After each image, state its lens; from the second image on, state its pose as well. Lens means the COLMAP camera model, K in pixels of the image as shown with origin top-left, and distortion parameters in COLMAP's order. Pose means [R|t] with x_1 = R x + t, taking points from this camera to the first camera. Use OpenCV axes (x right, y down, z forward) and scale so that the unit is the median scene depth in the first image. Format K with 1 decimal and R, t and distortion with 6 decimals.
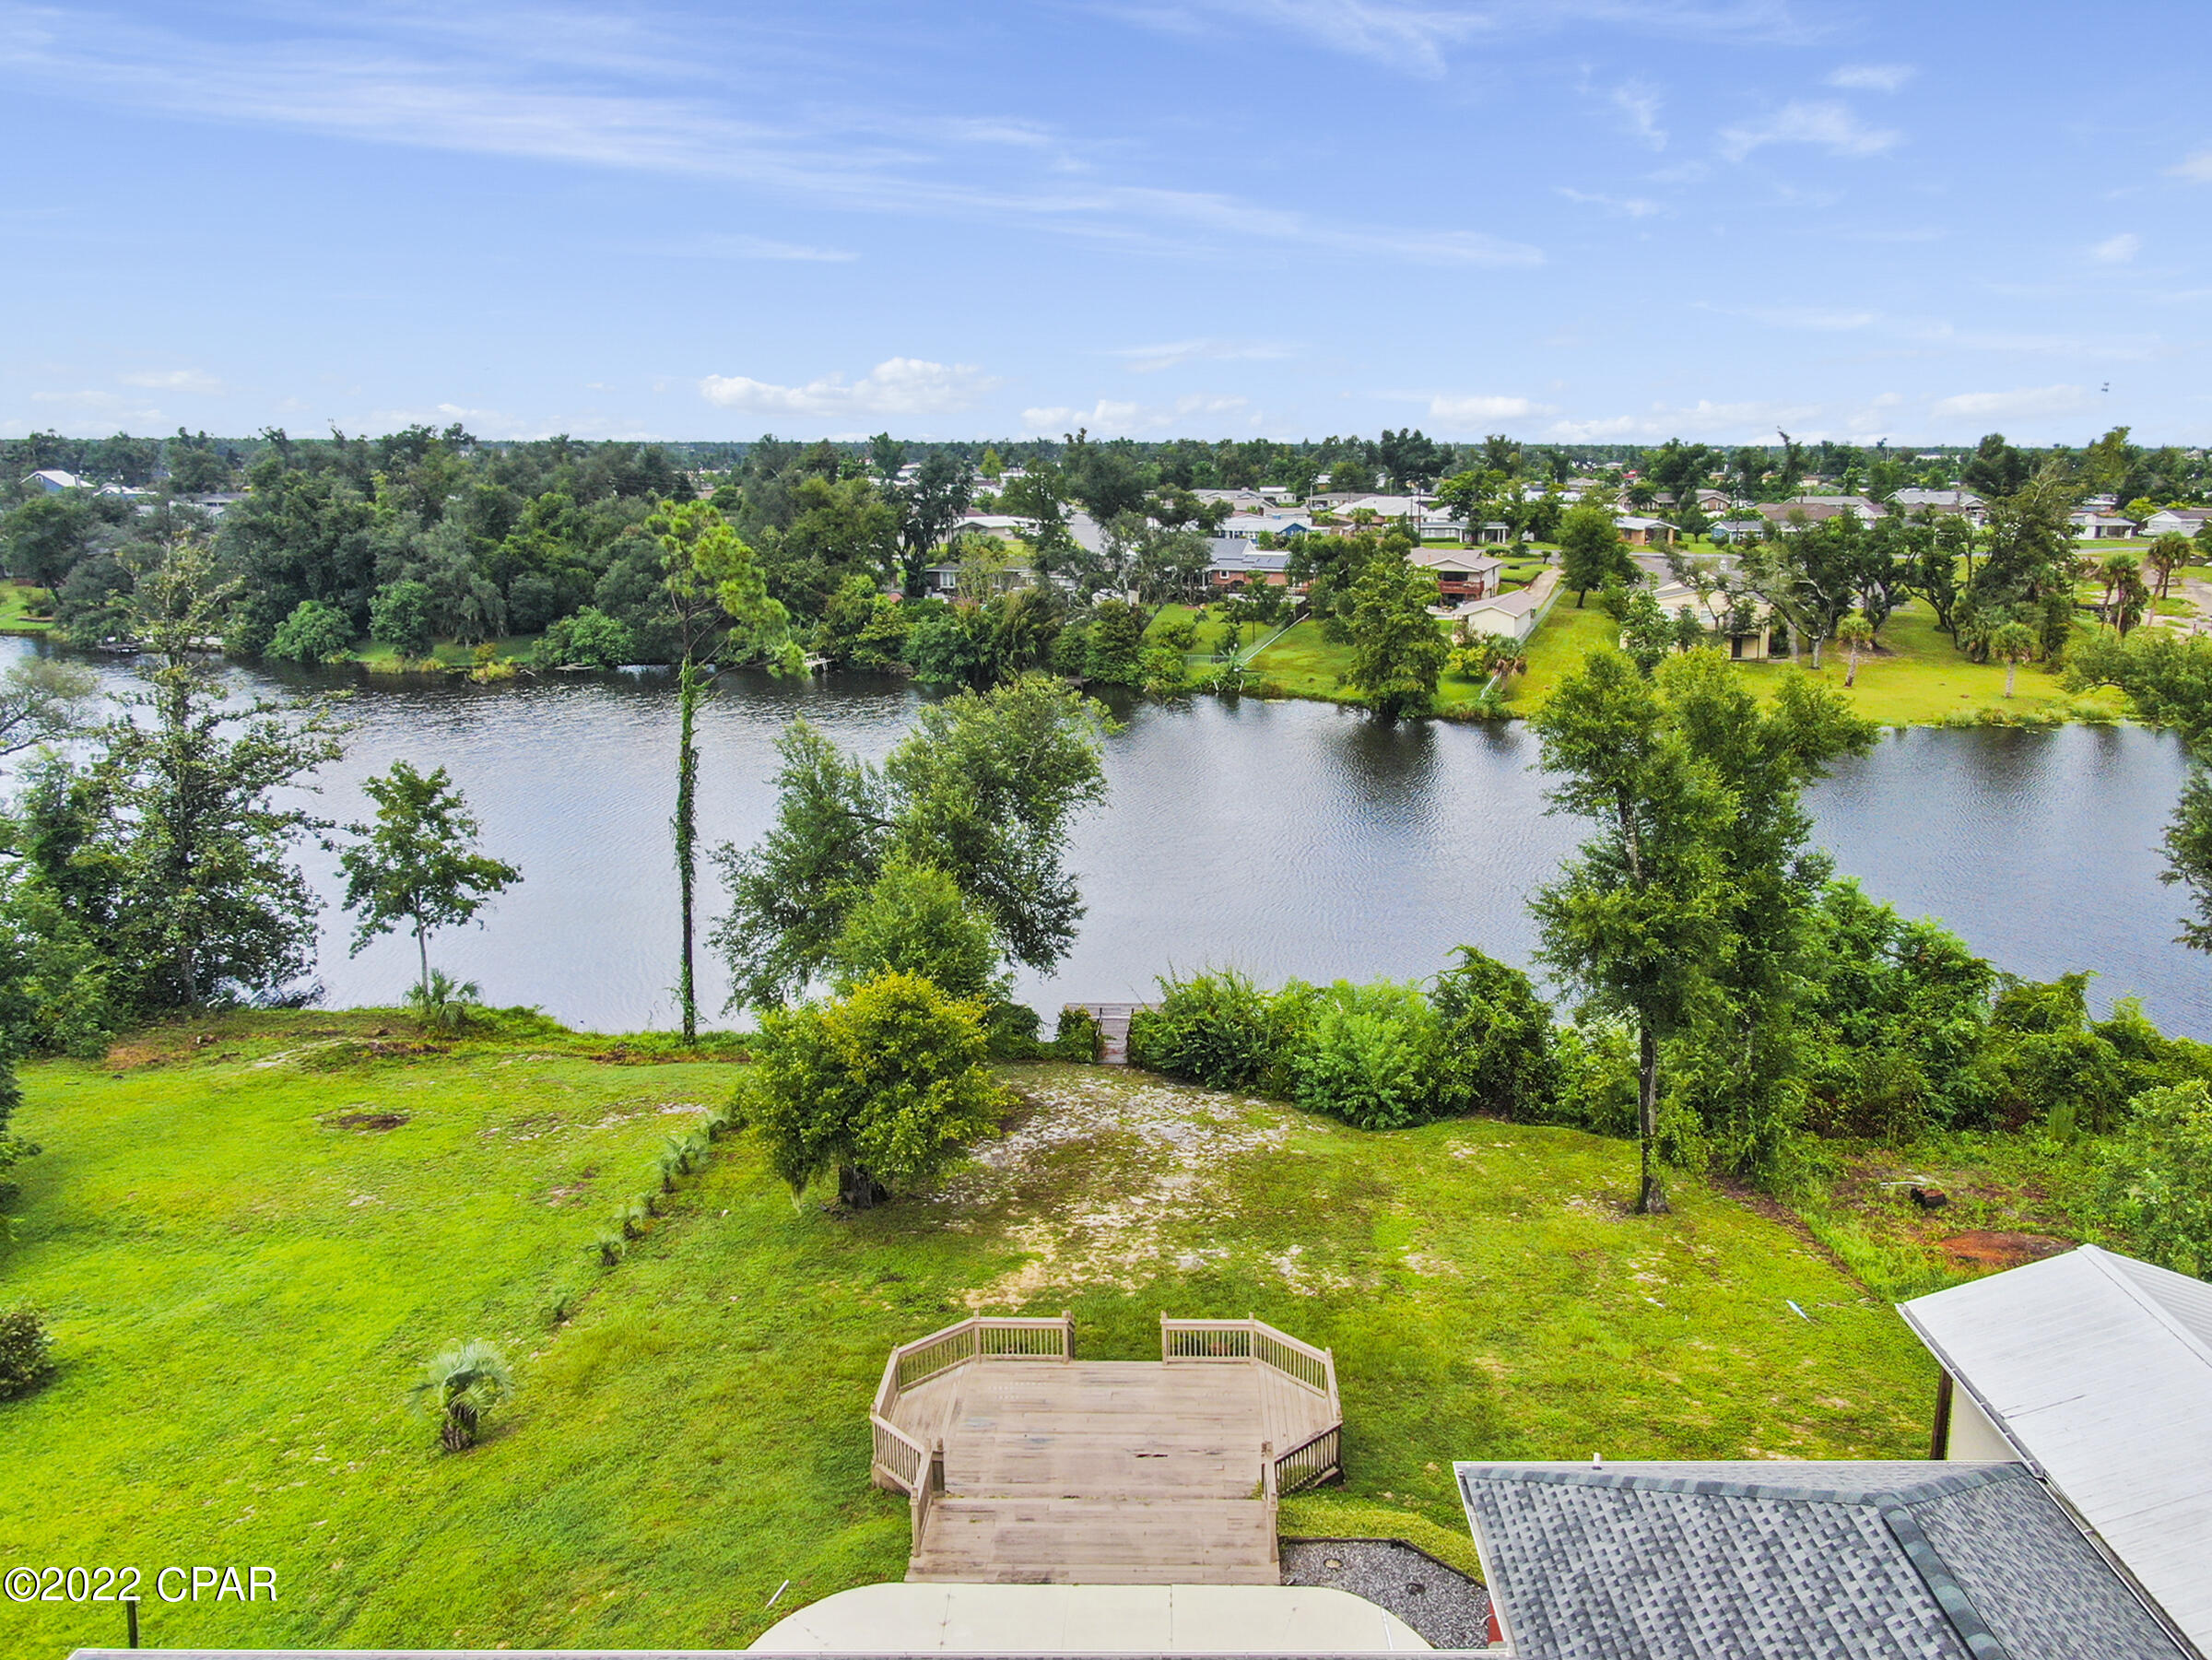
lens RADIAL K [[1612.1, 0, 1113.3], [0, 1612.1, 766.2], [0, 0, 1]] dist [-0.001080, 0.072462]
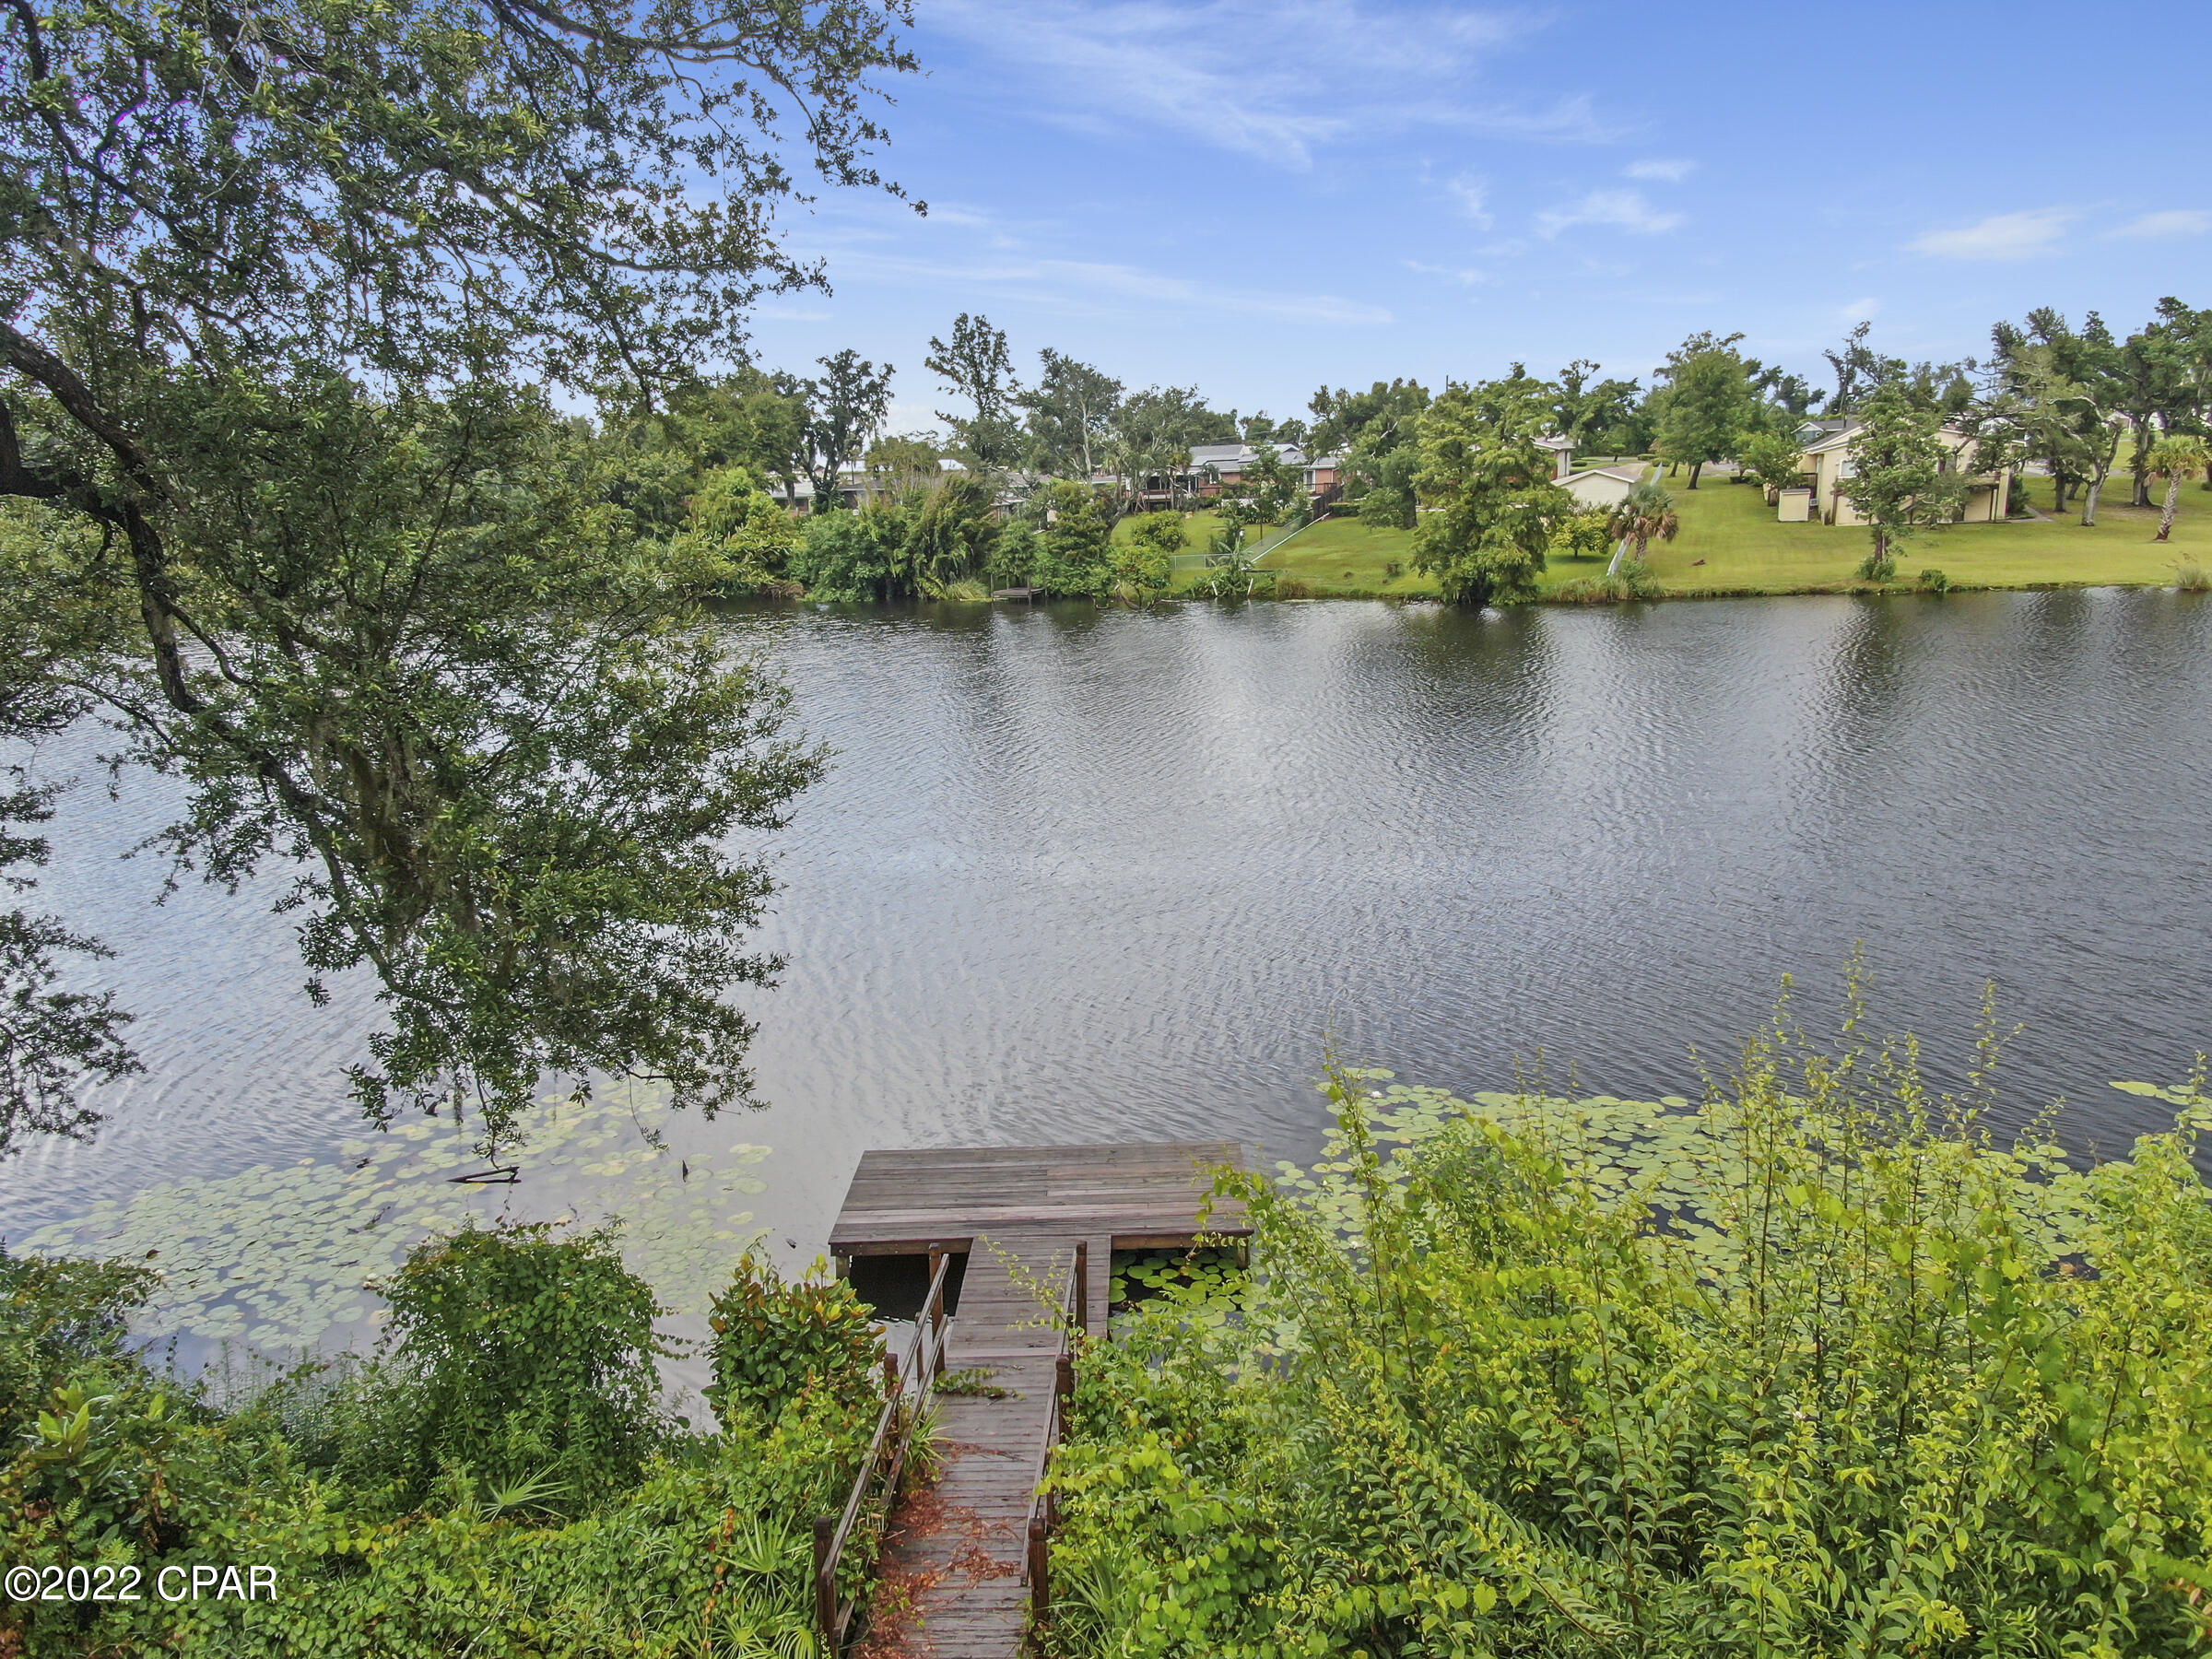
lens RADIAL K [[1567.4, 0, 1145.1], [0, 1567.4, 837.3], [0, 0, 1]] dist [0.238113, -0.301211]
pose [[0.999150, -0.023683, 0.033744, 0.006038], [0.022331, 0.998955, 0.039881, 0.032449], [-0.034653, -0.039093, 0.998635, 0.292568]]
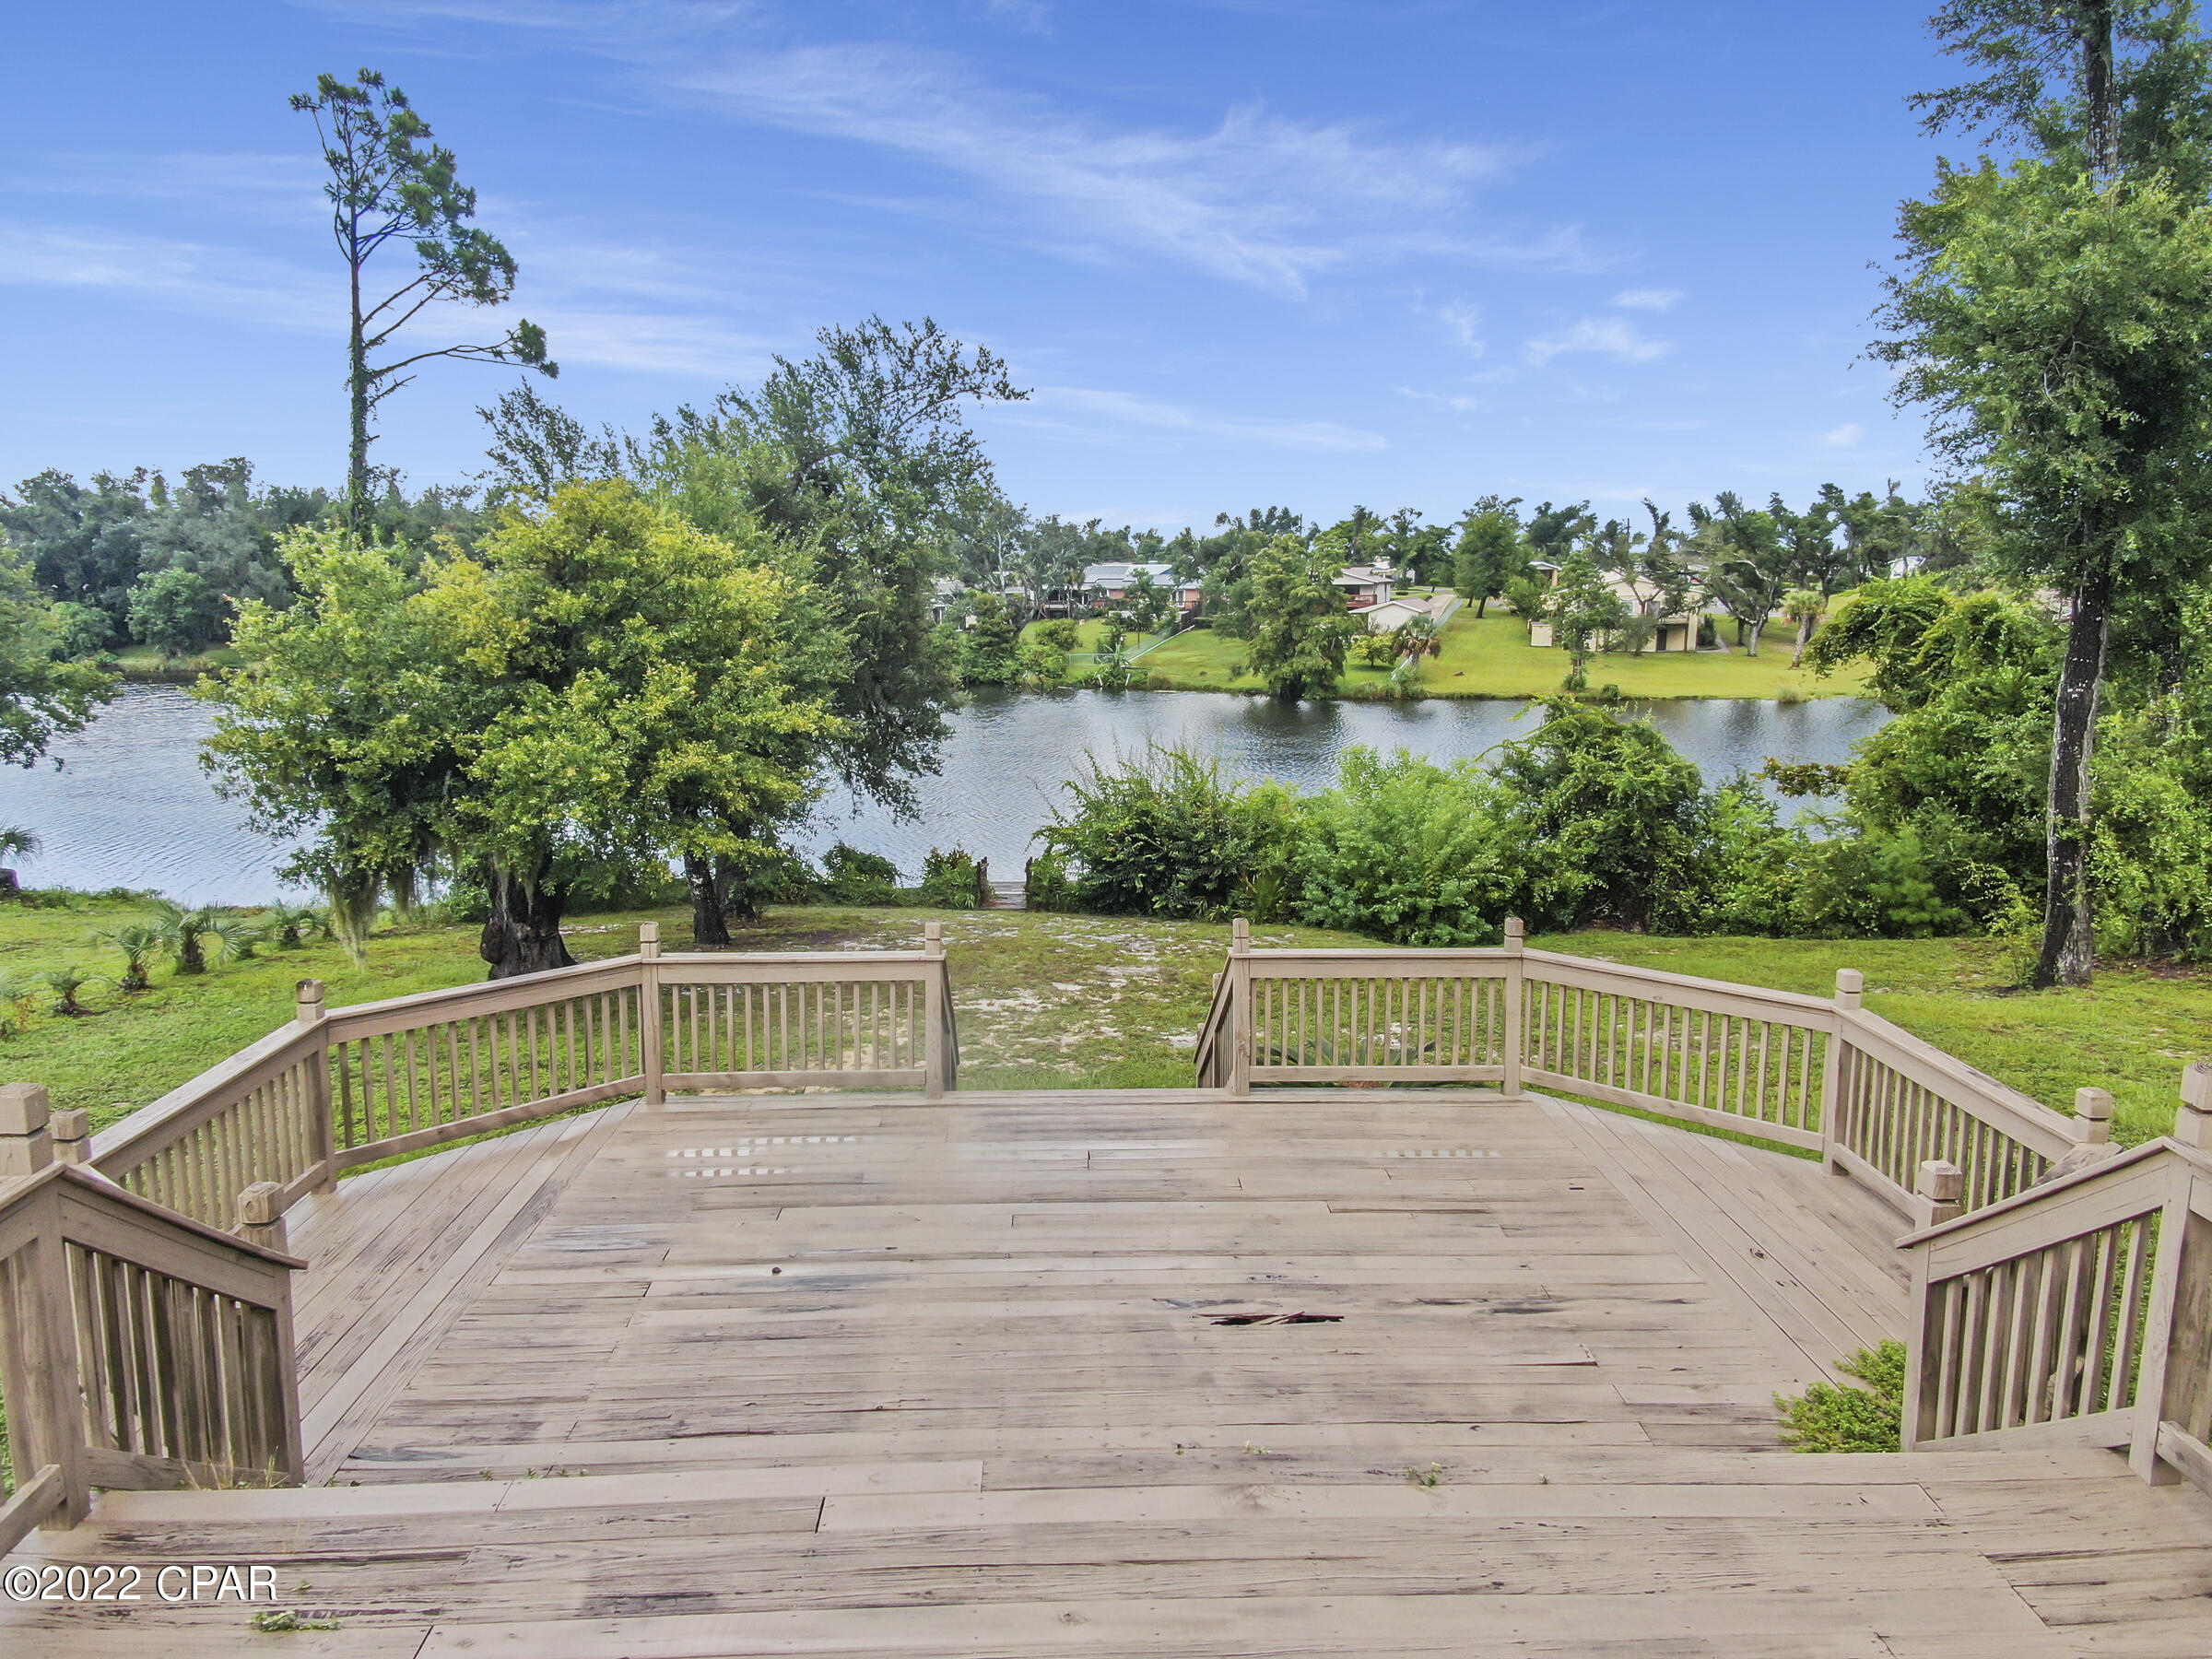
lens RADIAL K [[1530.8, 0, 1100.6], [0, 1530.8, 846.6], [0, 0, 1]] dist [0.231575, -0.260793]
pose [[0.997000, 0.005848, 0.077181, -0.003590], [-0.004822, 0.999898, -0.013473, 0.057740], [-0.077252, 0.013060, 0.996926, 0.122076]]
